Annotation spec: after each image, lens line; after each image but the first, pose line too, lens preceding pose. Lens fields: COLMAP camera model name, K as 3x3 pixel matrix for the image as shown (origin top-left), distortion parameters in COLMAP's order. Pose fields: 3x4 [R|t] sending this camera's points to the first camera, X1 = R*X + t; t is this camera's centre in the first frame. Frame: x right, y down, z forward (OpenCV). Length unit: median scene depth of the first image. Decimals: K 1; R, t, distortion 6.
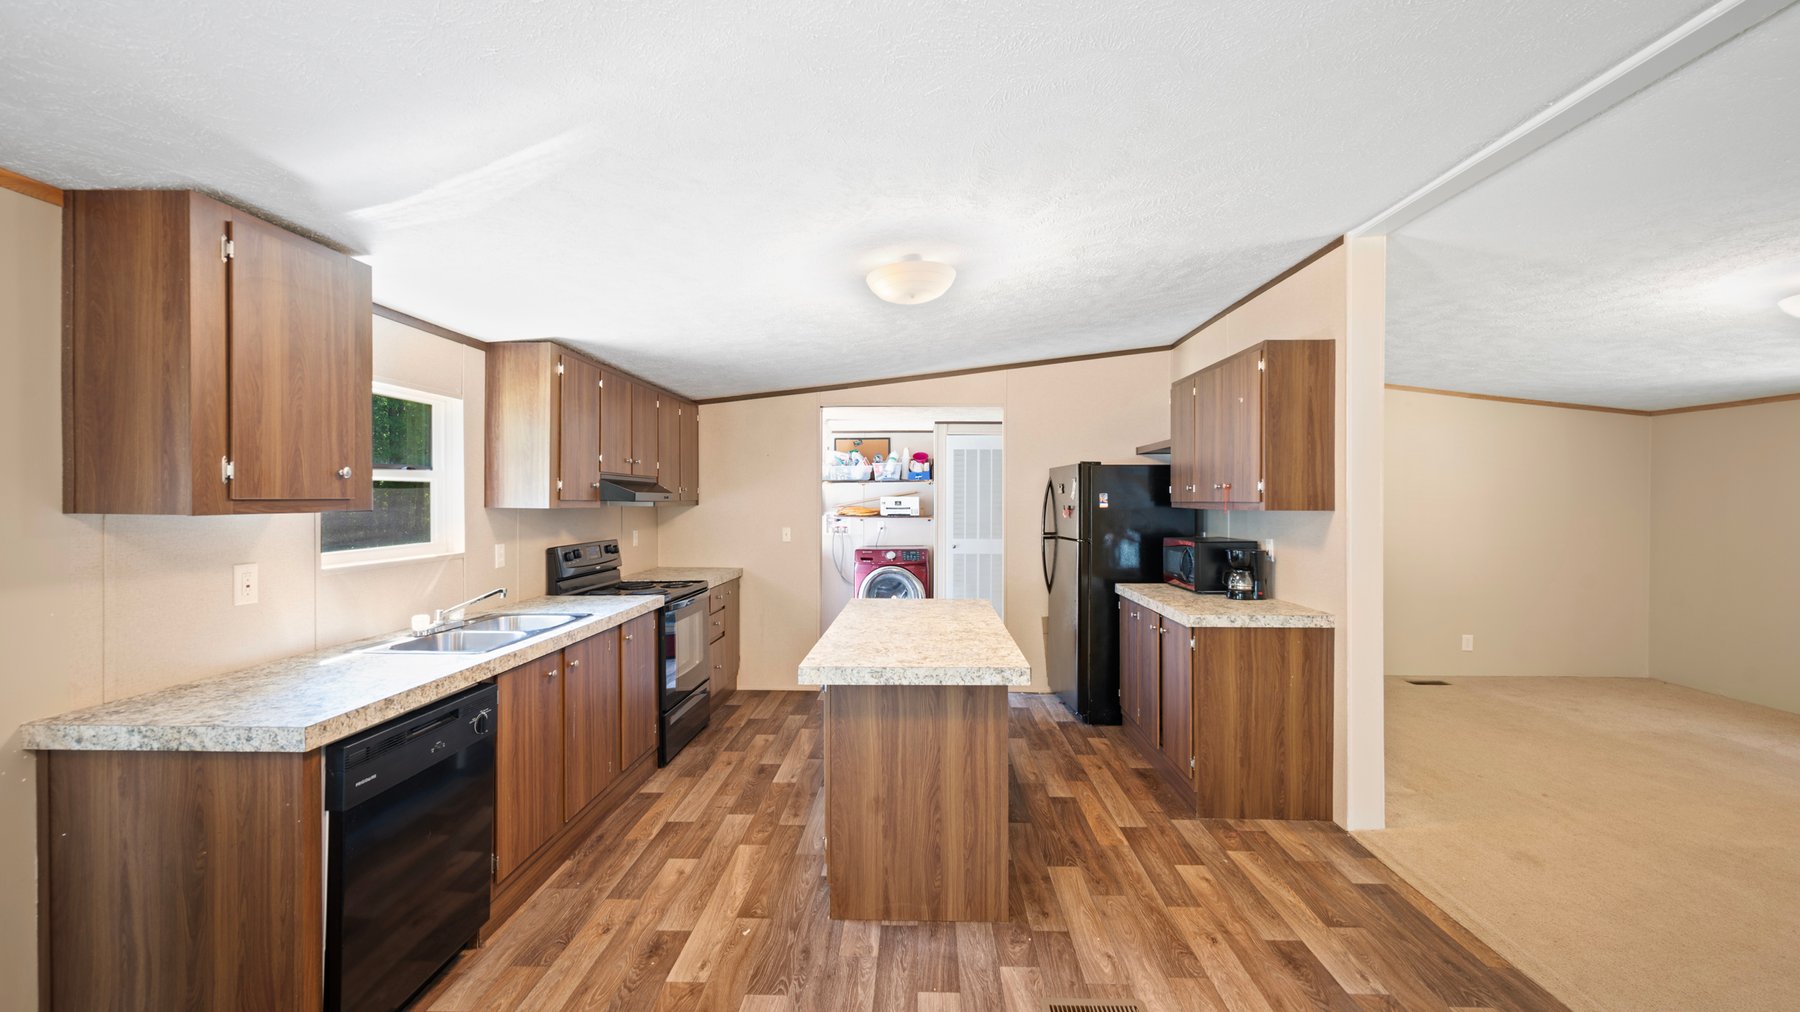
lens RADIAL K [[731.1, 0, 896.7], [0, 731.1, 493.0], [0, 0, 1]] dist [-0.010756, -0.000571]
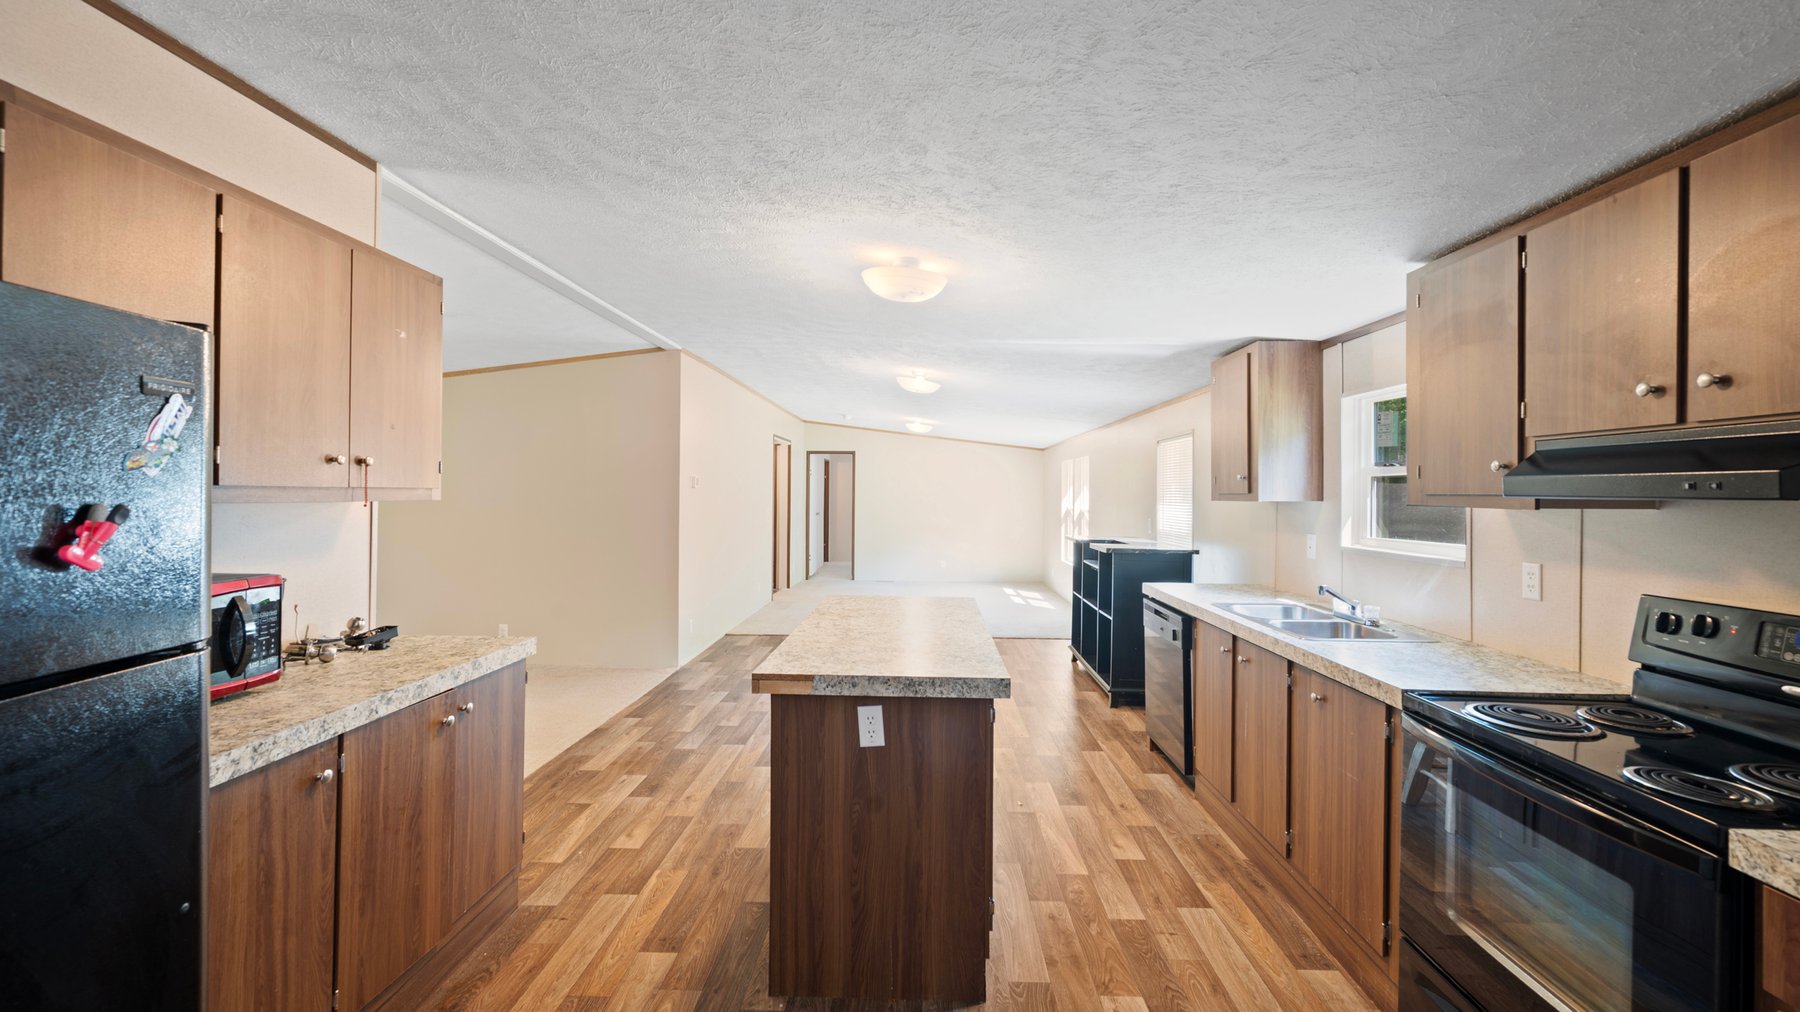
lens RADIAL K [[731.1, 0, 896.7], [0, 731.1, 493.0], [0, 0, 1]] dist [-0.010756, -0.000571]
pose [[-0.999947, -0.010187, 0.001348, 0.021848], [-0.010199, 0.999903, -0.009454, 0.018734], [-0.001252, -0.009467, -0.999954, 1.642651]]
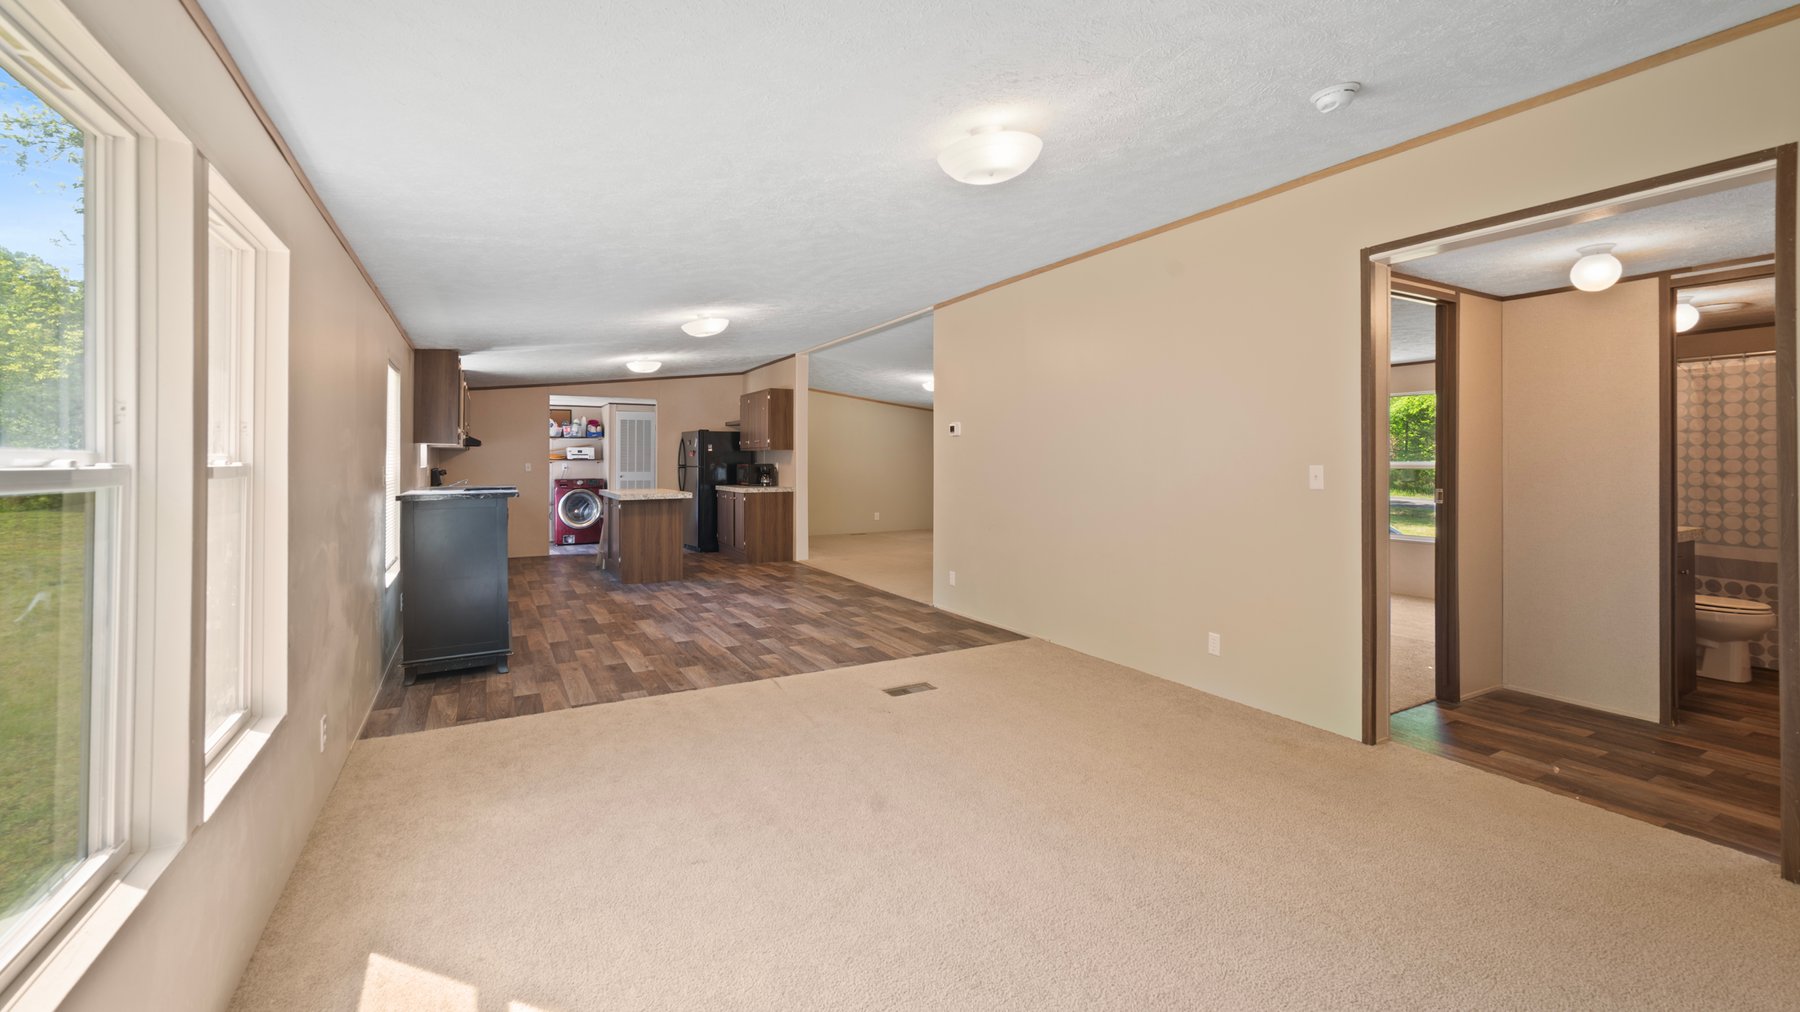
lens RADIAL K [[723.1, 0, 900.2], [0, 723.1, 455.0], [0, 0, 1]] dist [-0.000980, -0.000172]
pose [[0.854458, 0.000420, 0.519521, -0.448632], [-0.001983, 0.999995, 0.002452, 0.032473], [-0.519517, -0.003125, 0.854454, -1.446123]]
